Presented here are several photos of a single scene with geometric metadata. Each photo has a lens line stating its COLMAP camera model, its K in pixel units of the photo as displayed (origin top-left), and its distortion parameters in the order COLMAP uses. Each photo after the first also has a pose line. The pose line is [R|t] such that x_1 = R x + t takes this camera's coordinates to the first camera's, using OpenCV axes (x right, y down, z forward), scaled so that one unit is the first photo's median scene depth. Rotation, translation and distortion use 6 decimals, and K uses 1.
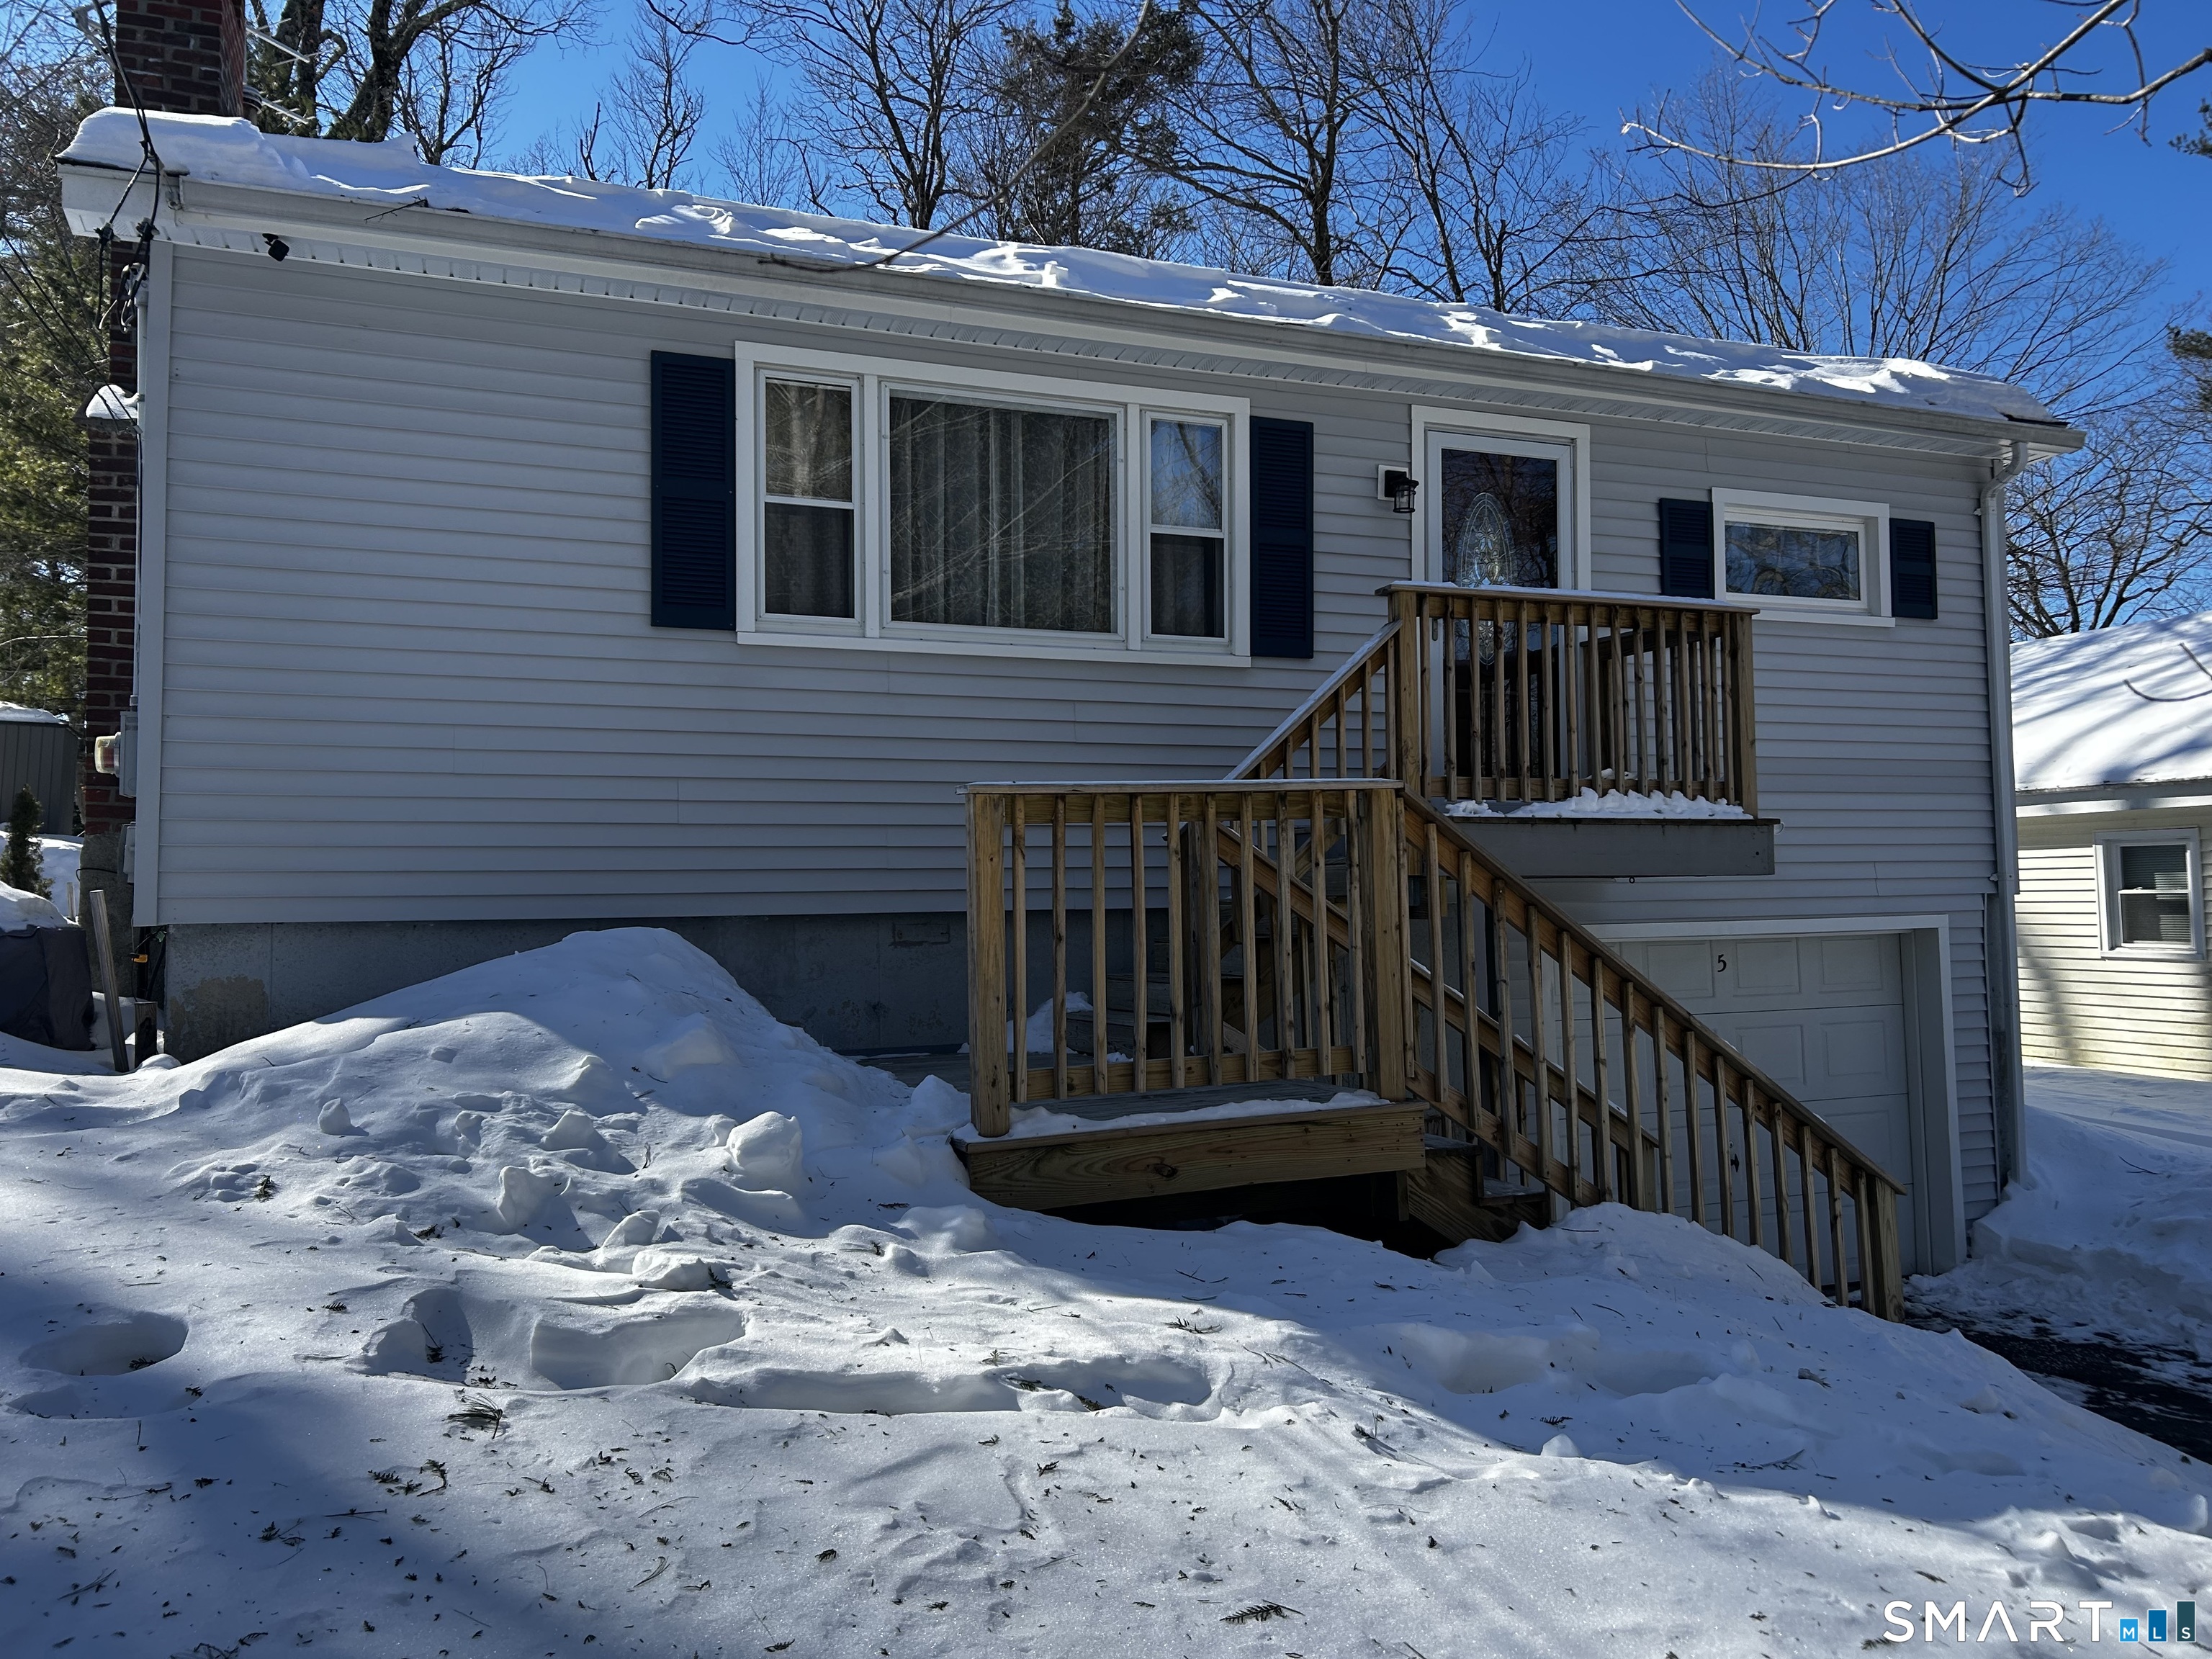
lens RADIAL K [[1666.6, 0, 1101.4], [0, 1666.6, 829.4], [0, 0, 1]] dist [0.076843, -0.089432]
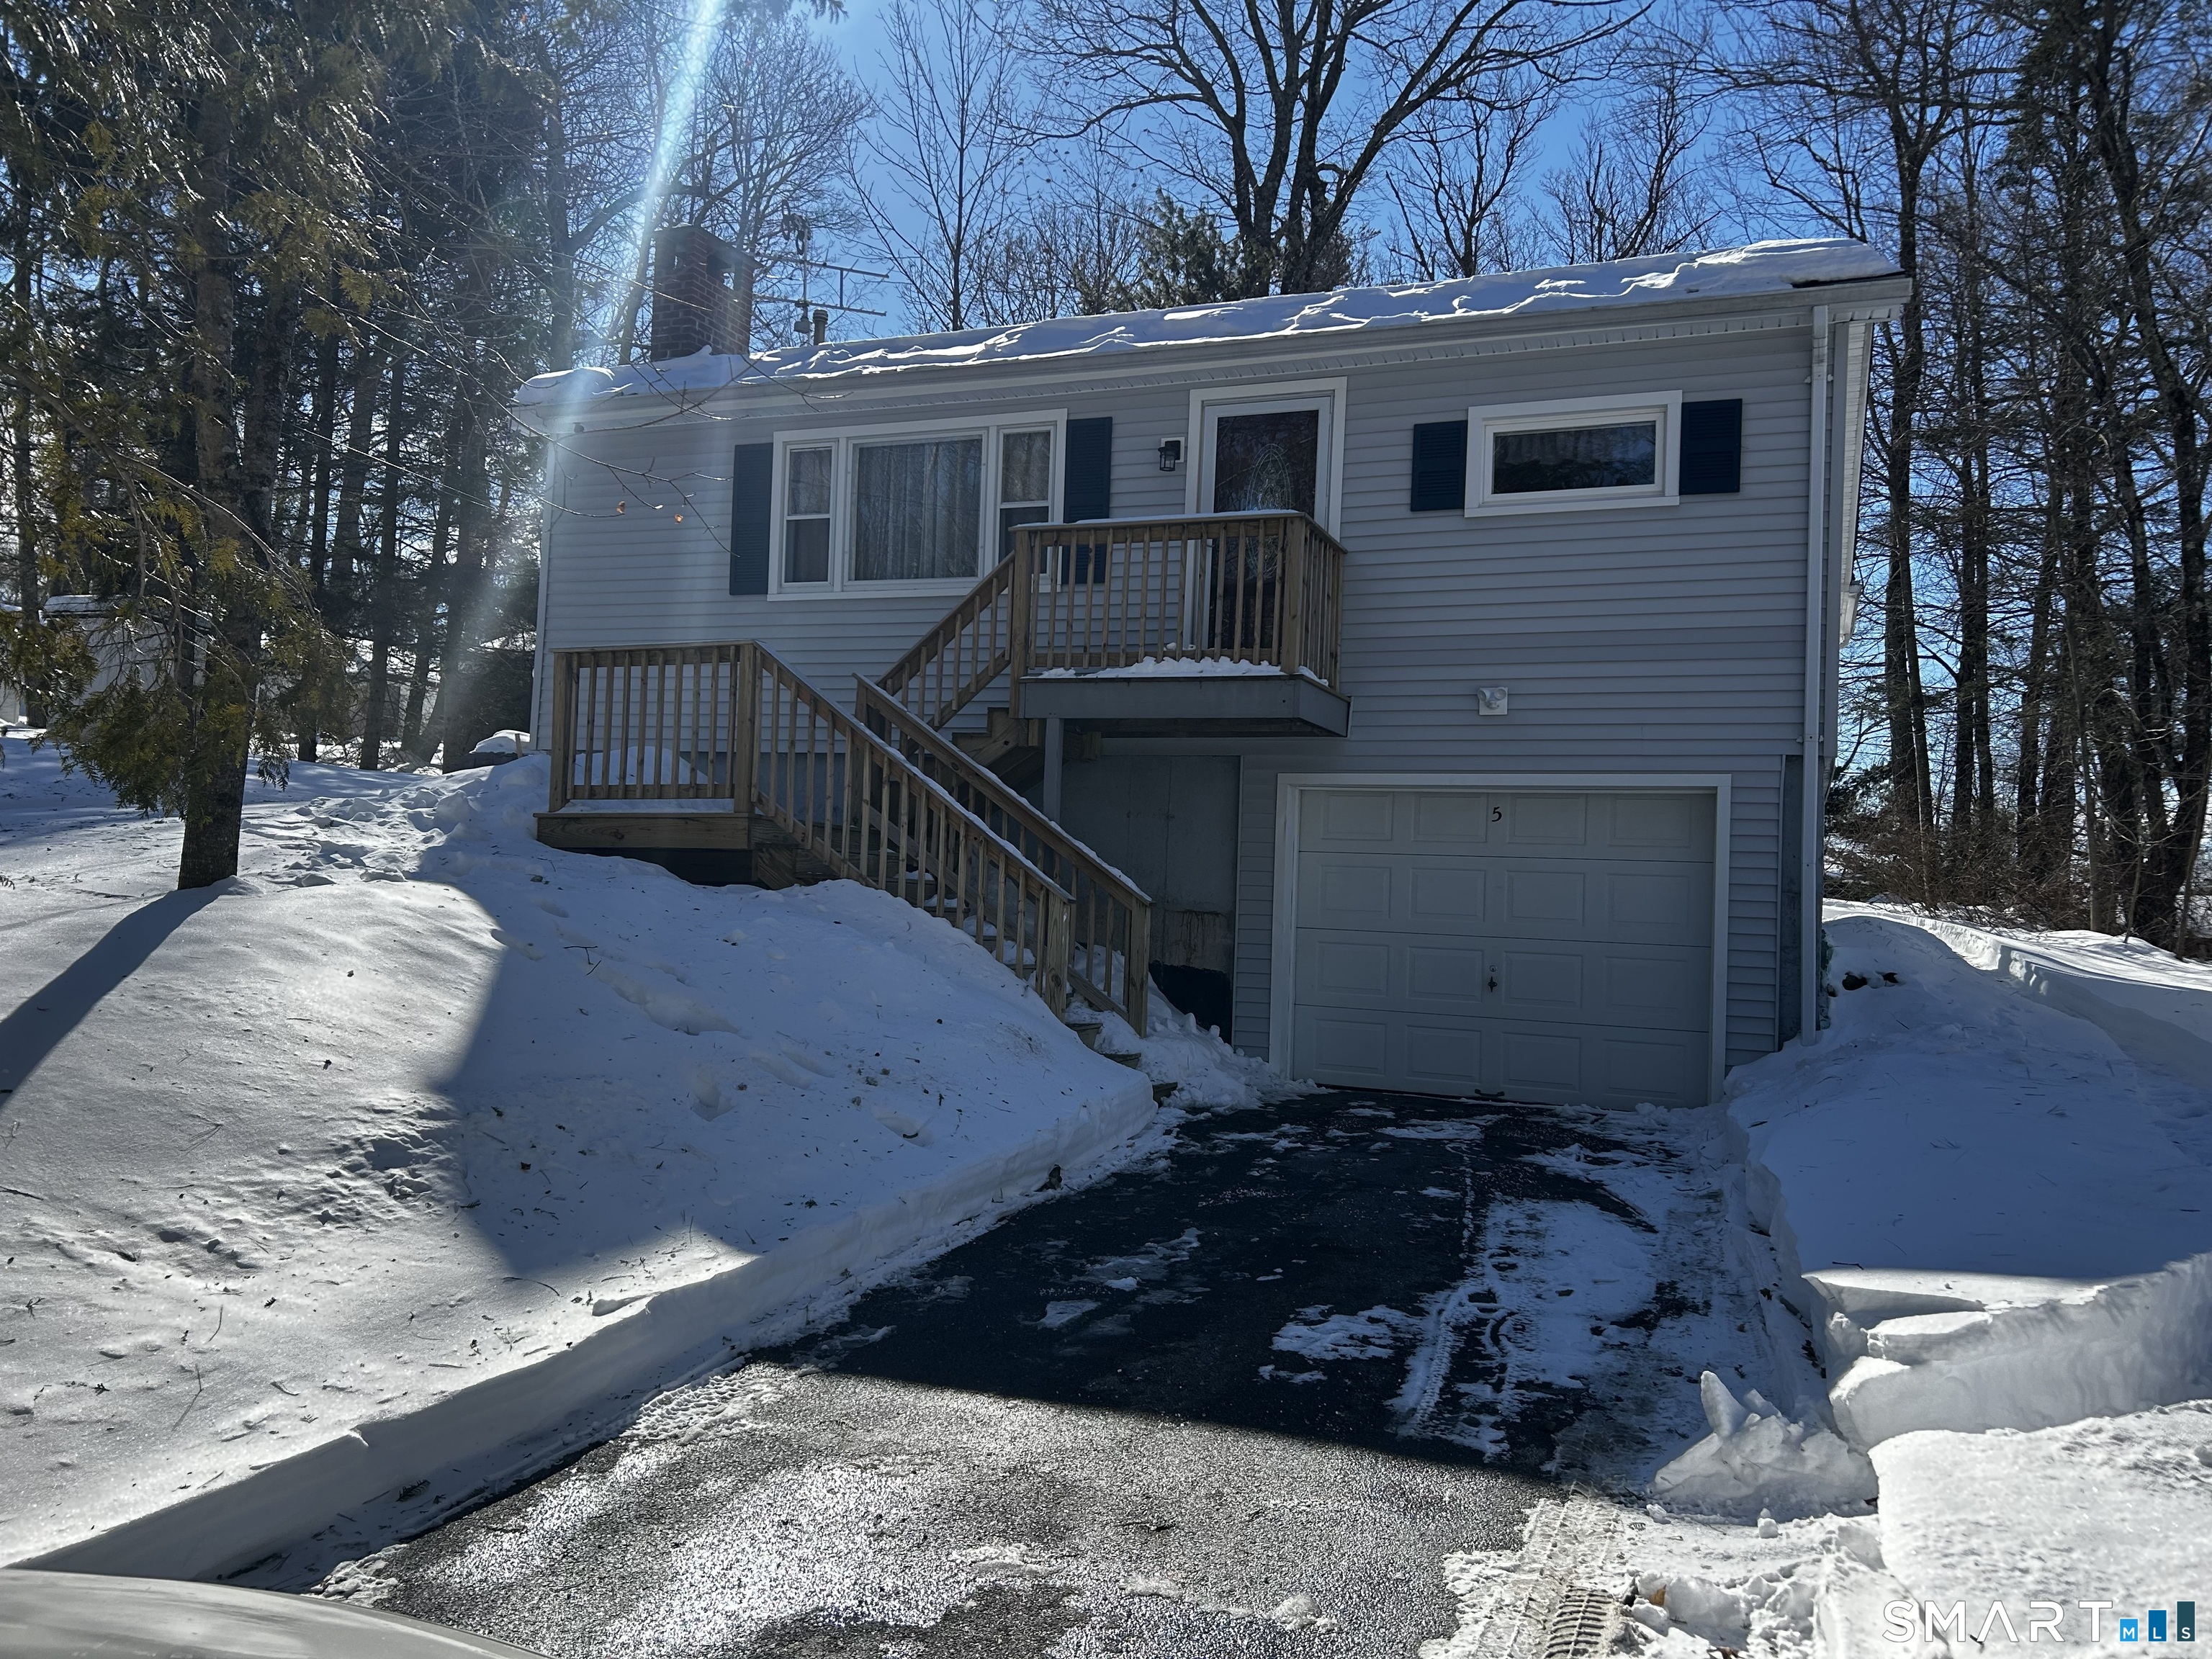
lens RADIAL K [[1666.6, 0, 1101.4], [0, 1666.6, 829.4], [0, 0, 1]] dist [0.076843, -0.089432]
pose [[0.708619, 0.014874, -0.705435, 1.112578], [-0.021200, 0.999775, -0.000216, 0.107876], [0.705273, 0.015108, 0.708775, -0.012497]]
